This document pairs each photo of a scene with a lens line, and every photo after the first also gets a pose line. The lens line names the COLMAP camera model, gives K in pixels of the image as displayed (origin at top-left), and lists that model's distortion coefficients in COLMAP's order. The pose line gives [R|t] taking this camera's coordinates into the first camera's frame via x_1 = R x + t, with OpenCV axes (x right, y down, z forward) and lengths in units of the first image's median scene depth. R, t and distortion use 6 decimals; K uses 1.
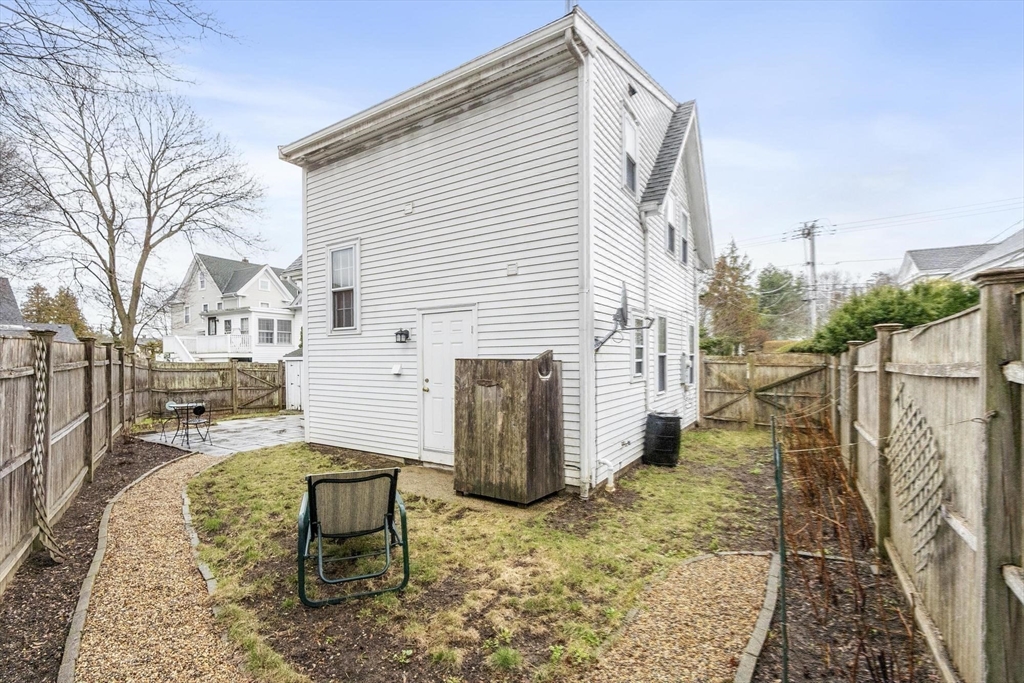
lens RADIAL K [[450.3, 0, 486.4], [0, 450.3, 363.5], [0, 0, 1]] dist [0.003550, -0.001343]
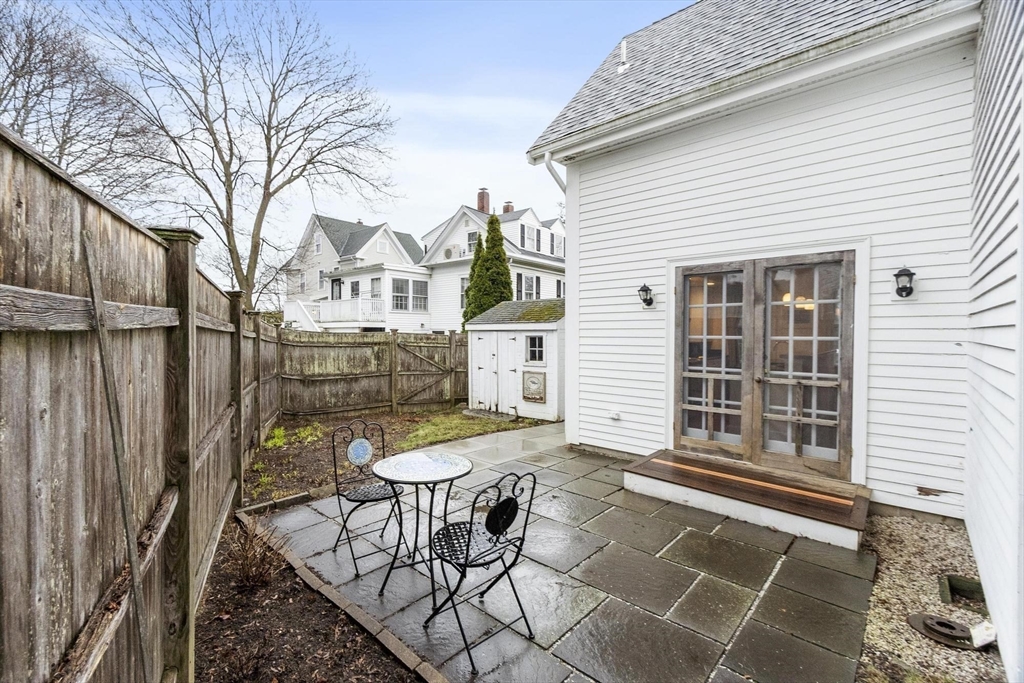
lens RADIAL K [[450.3, 0, 487.0], [0, 450.3, 342.7], [0, 0, 1]] dist [0.003550, -0.001343]
pose [[0.984061, 0.011707, -0.177444, -0.336676], [-0.009580, 0.999872, 0.012839, 0.002076], [0.177571, -0.010934, 0.984047, 0.419468]]
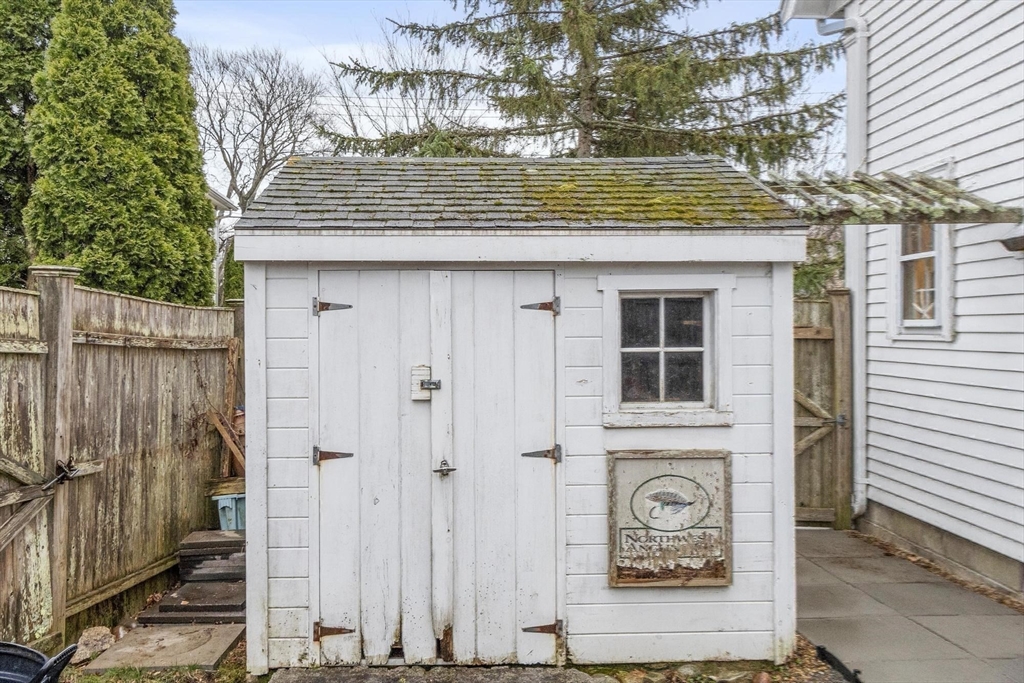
lens RADIAL K [[829.8, 0, 511.8], [0, 829.8, 336.6], [0, 0, 1]] dist [0.002207, -0.001410]
pose [[0.813590, -0.000841, 0.581439, -0.563224], [0.001174, 0.999999, -0.000197, 0.013832], [-0.581438, 0.000843, 0.813590, 0.849771]]
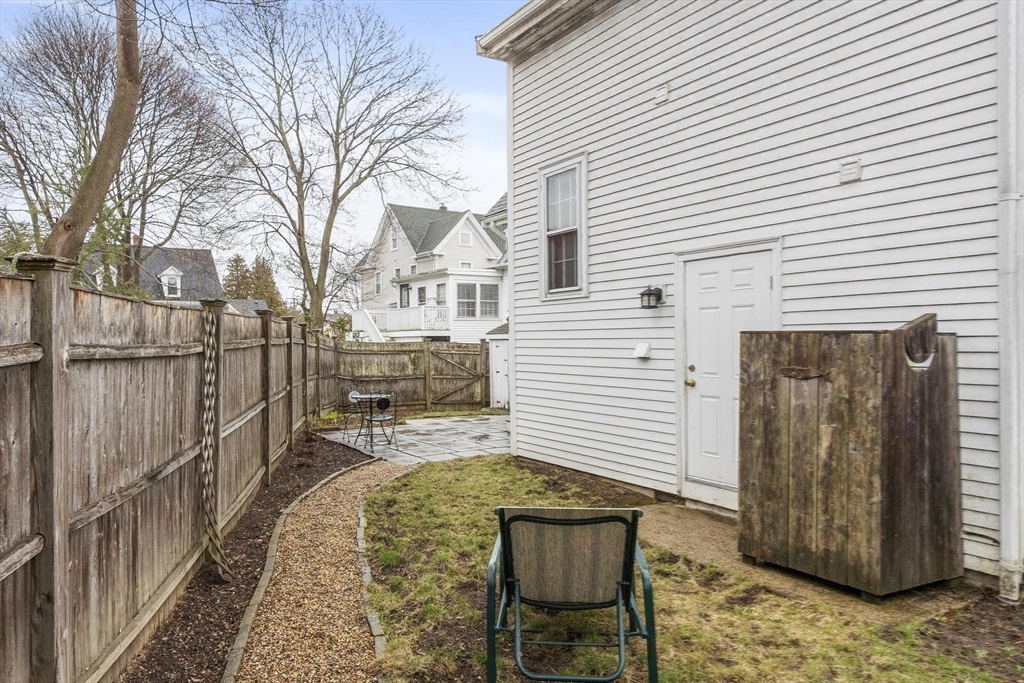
lens RADIAL K [[672.7, 0, 484.5], [0, 672.7, 347.6], [0, 0, 1]] dist [0.007593, 0.003498]
pose [[0.908018, 0.001110, -0.418929, -0.001253], [0.000498, 0.999993, 0.003730, 0.002581], [0.418930, -0.003596, 0.908011, 0.019387]]
